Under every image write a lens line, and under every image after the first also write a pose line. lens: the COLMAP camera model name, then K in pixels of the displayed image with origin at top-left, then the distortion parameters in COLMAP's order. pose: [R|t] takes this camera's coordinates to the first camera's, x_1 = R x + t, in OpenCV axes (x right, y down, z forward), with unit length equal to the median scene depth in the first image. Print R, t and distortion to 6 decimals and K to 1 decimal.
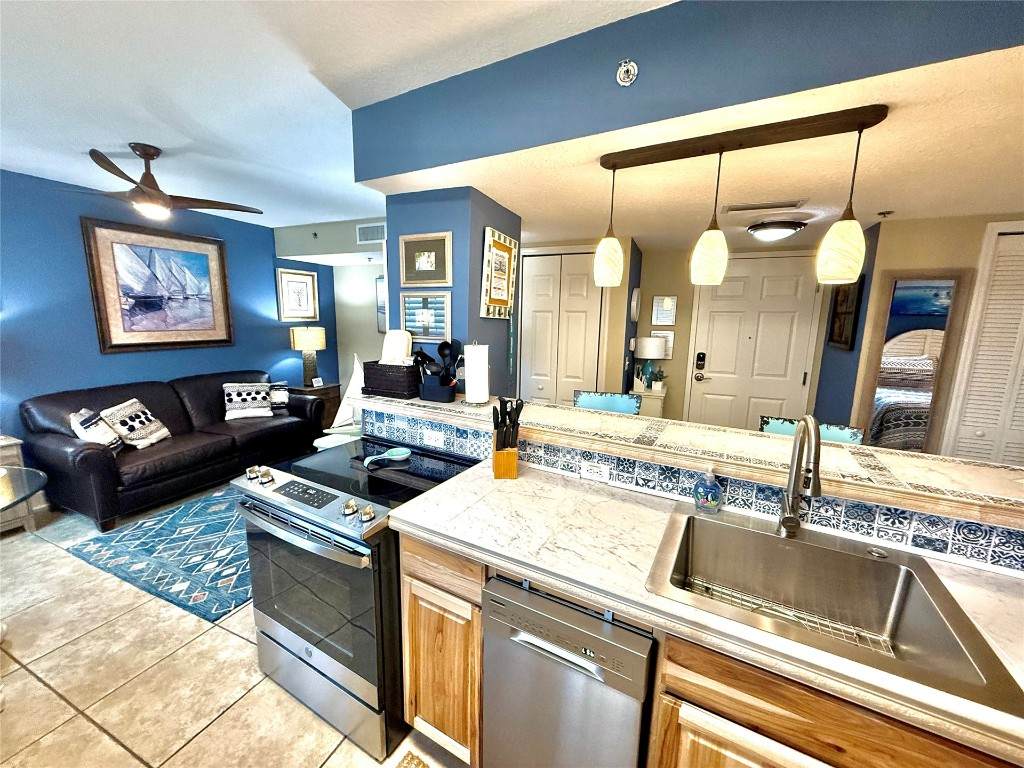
lens RADIAL K [[404.7, 0, 508.3], [0, 404.7, 385.2], [0, 0, 1]] dist [-0.001113, 0.000845]
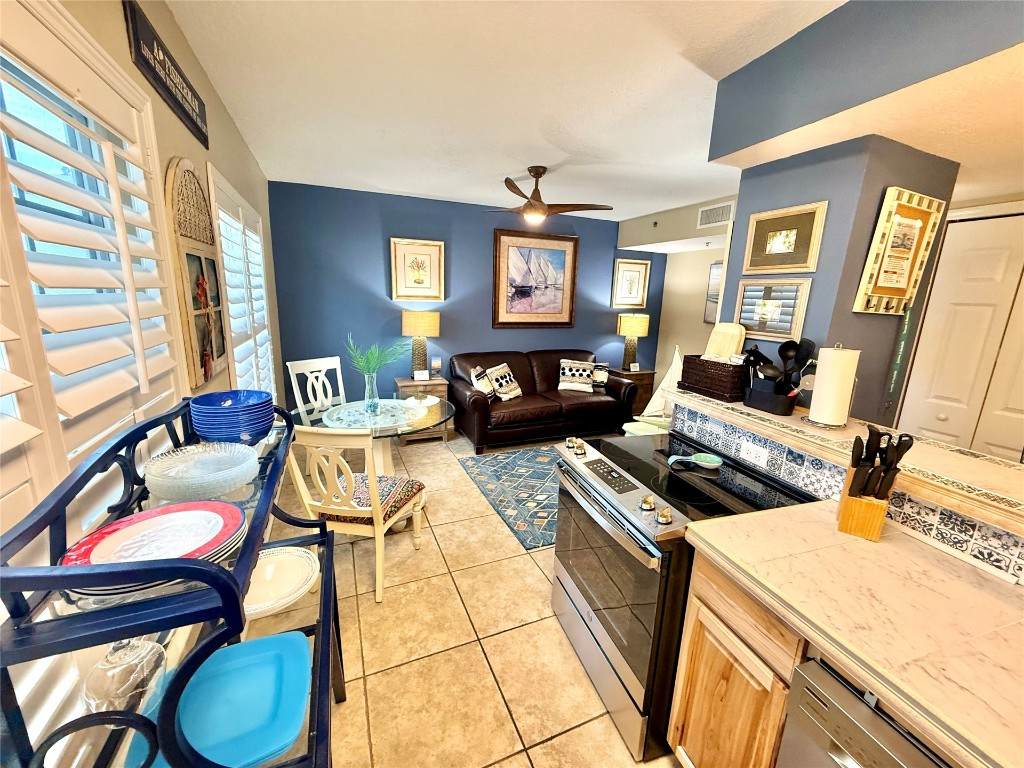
lens RADIAL K [[404.7, 0, 510.2], [0, 404.7, 384.9], [0, 0, 1]] dist [-0.001113, 0.000845]
pose [[0.732678, 0.153551, -0.663028, -0.017182], [-0.133351, 0.987721, 0.081388, -0.011035], [0.667384, 0.028784, 0.744157, 0.021583]]
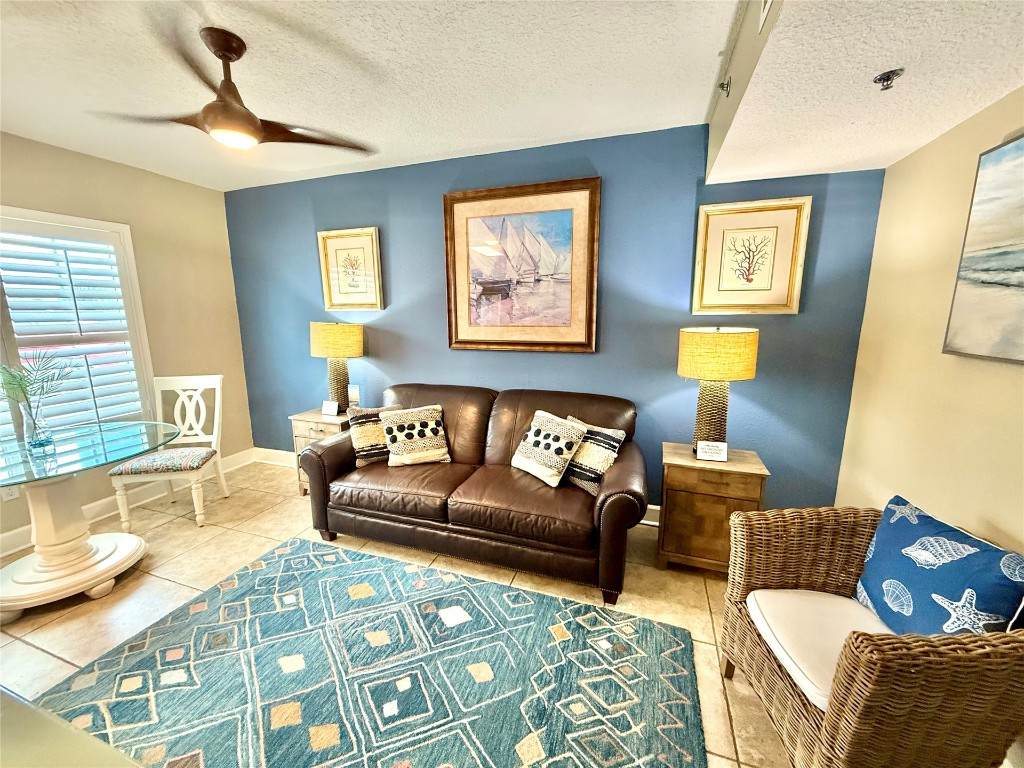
lens RADIAL K [[404.7, 0, 509.0], [0, 404.7, 385.8], [0, 0, 1]] dist [-0.001113, 0.000845]
pose [[0.082337, 0.164590, -0.982919, -0.150506], [-0.164858, 0.974930, 0.149442, -0.249706], [0.982875, 0.149737, 0.107407, 1.685821]]
